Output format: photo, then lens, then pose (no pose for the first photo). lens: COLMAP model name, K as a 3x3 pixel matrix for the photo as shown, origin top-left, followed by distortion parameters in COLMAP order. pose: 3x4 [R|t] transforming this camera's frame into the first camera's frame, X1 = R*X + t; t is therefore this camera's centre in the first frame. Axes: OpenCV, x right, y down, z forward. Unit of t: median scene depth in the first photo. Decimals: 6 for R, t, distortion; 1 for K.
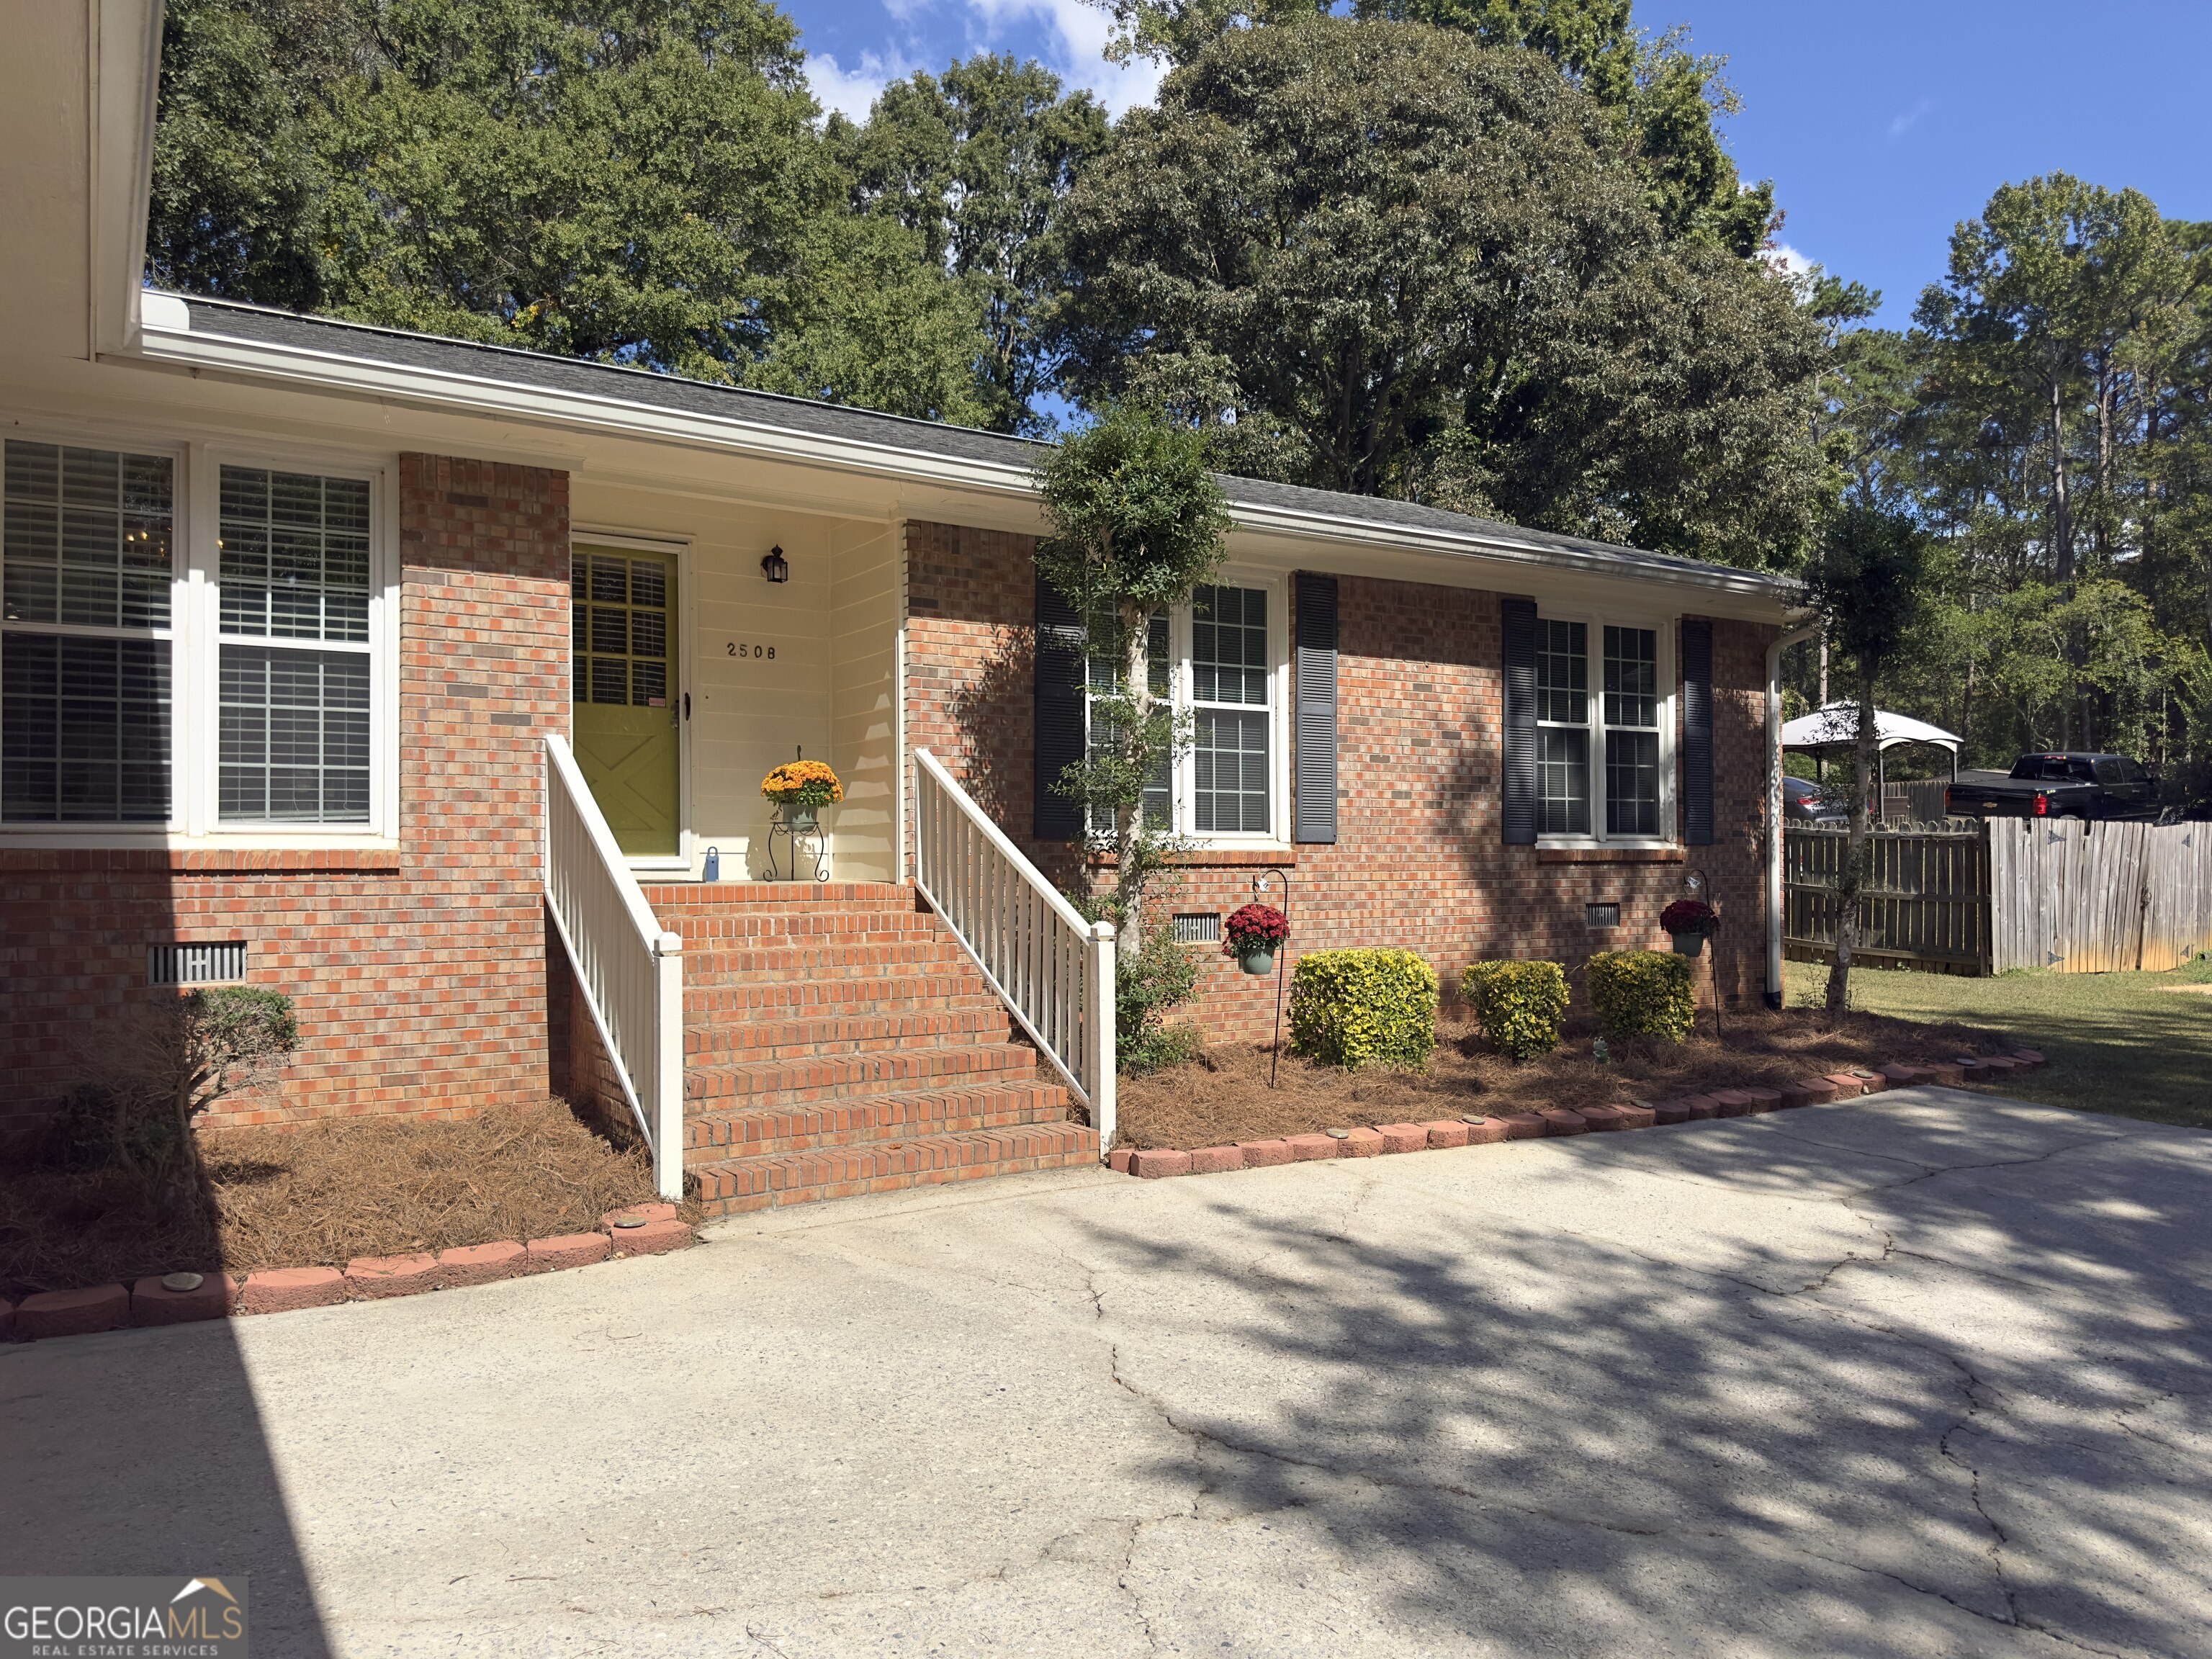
lens RADIAL K [[1562.7, 0, 1089.9], [0, 1562.7, 832.9], [0, 0, 1]] dist [0.080580, -0.000898]
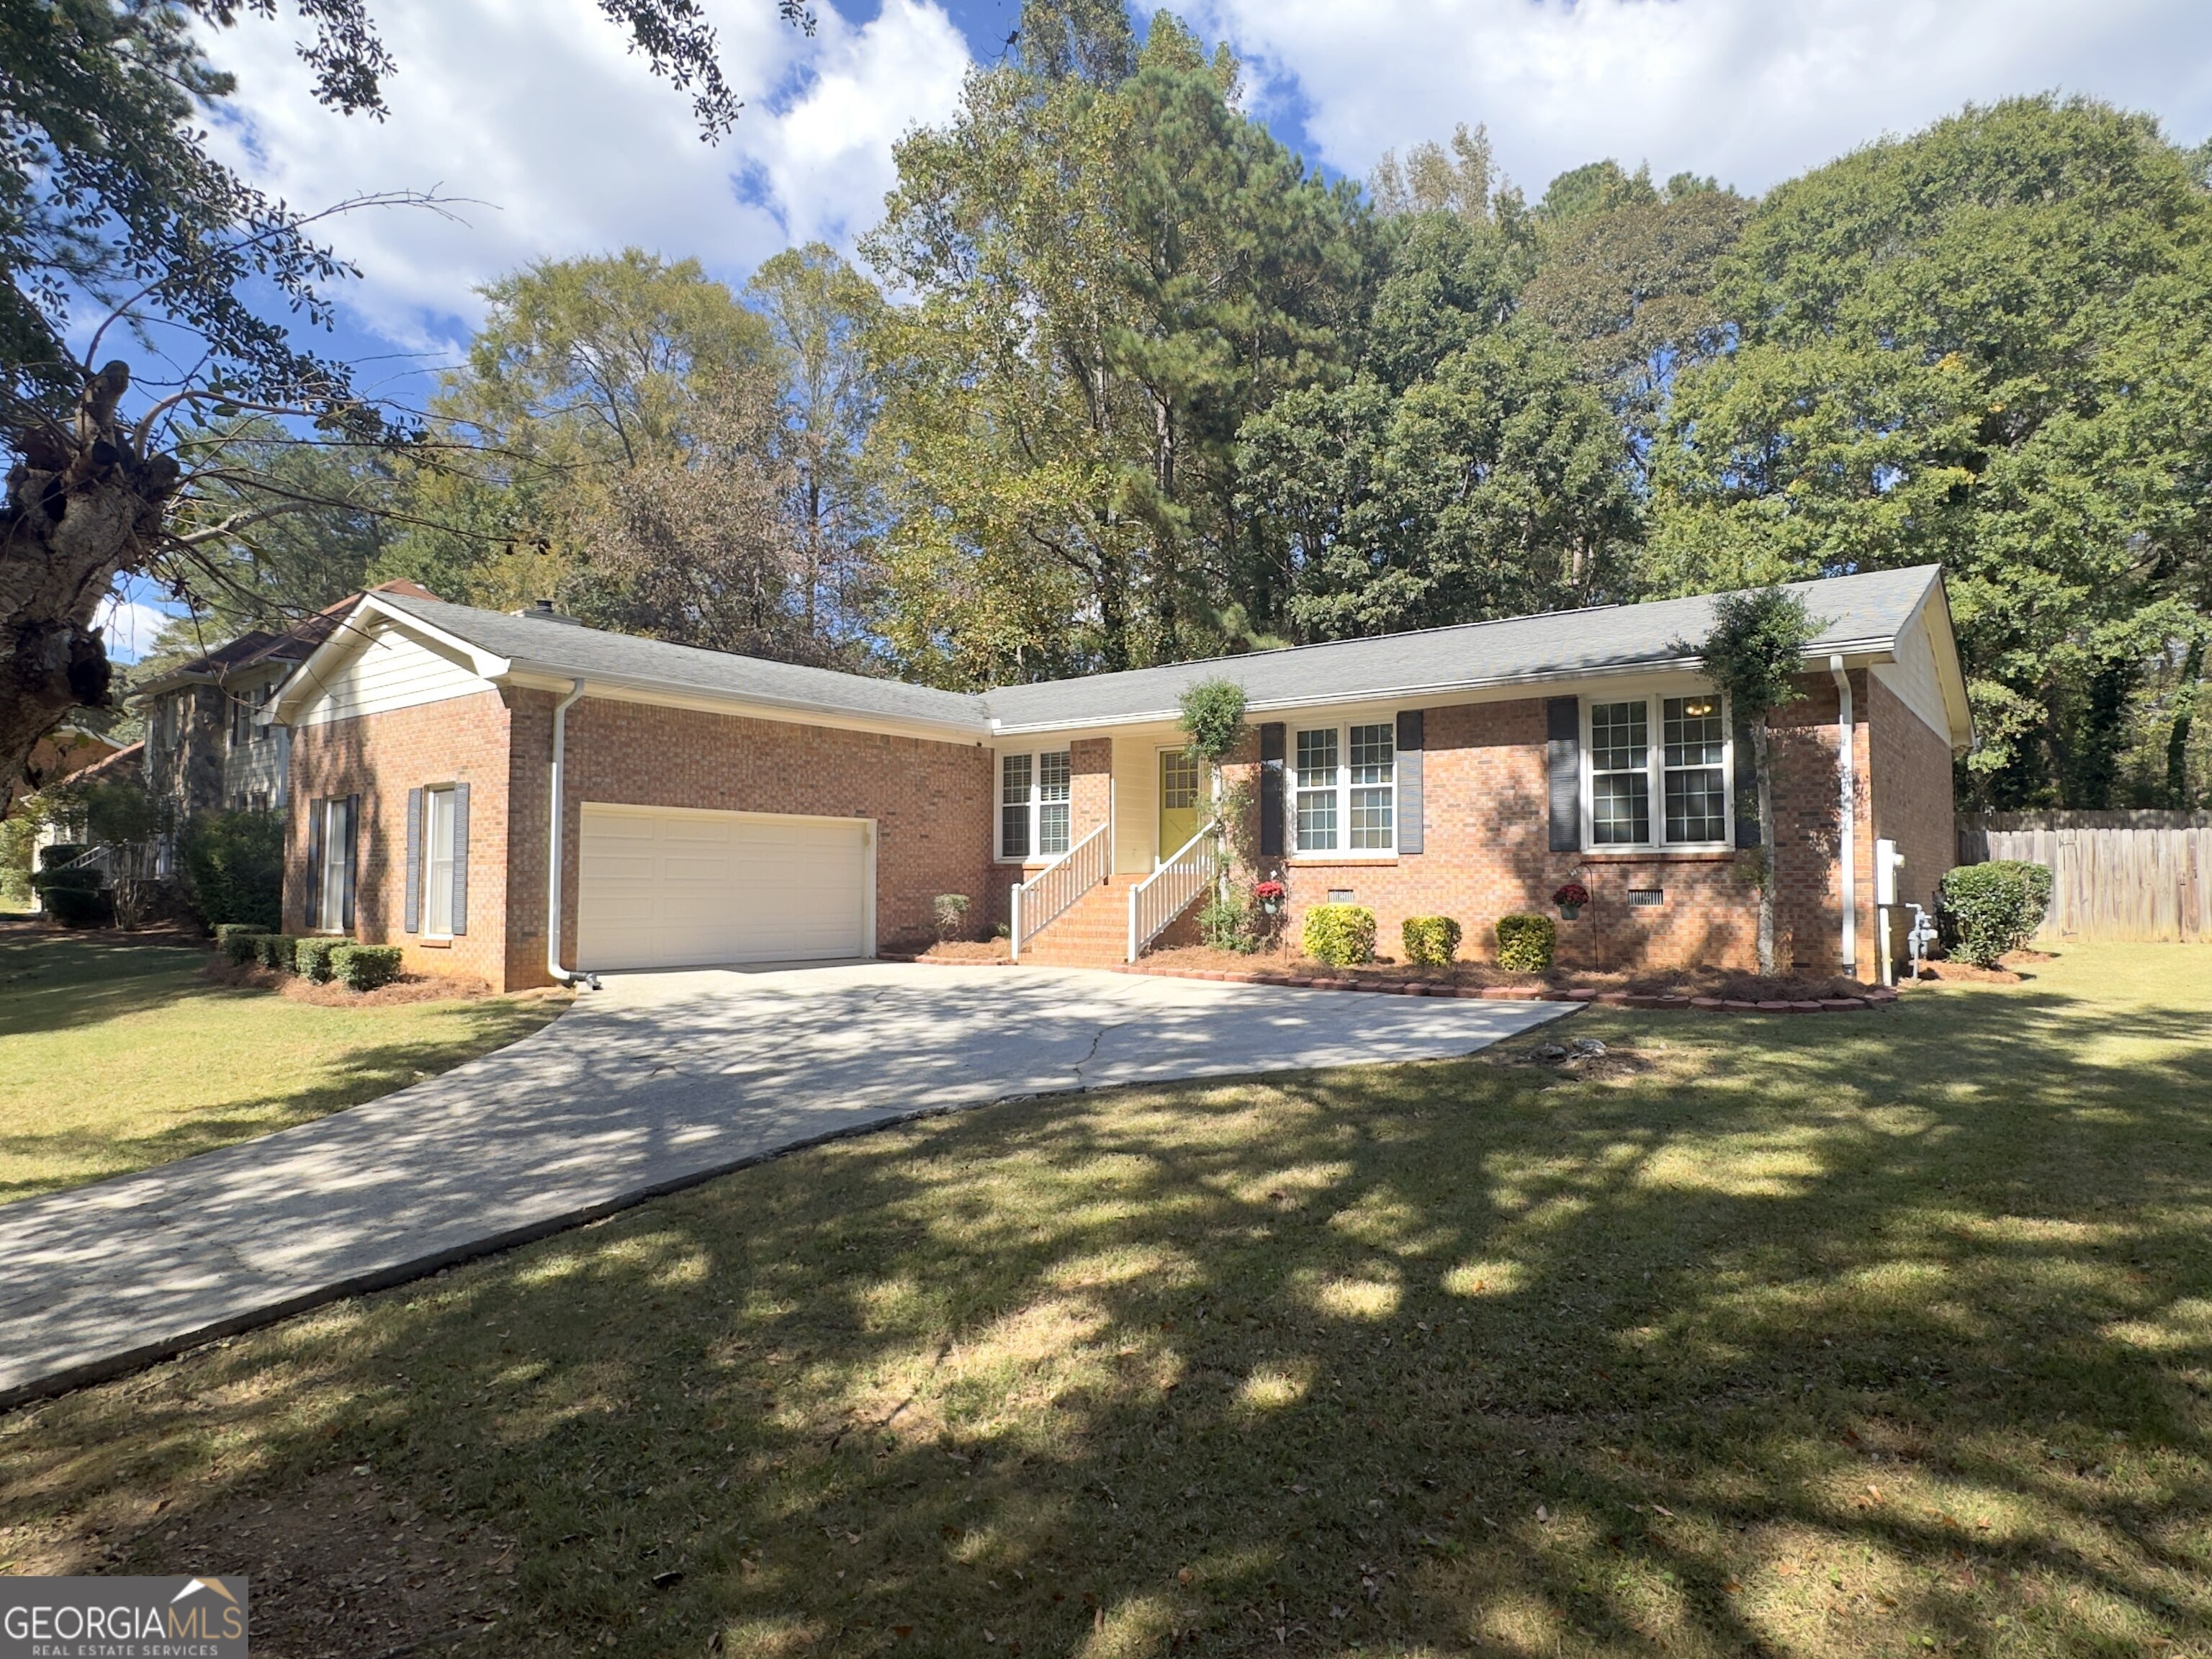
lens RADIAL K [[1229.3, 0, 1105.2], [0, 1229.3, 836.1], [0, 0, 1]] dist [0.001011, 0.000284]
pose [[0.340938, -0.039945, -0.939237, 1.333985], [0.009007, 0.999190, -0.039226, 0.037818], [0.940043, 0.004914, 0.341022, 0.143963]]
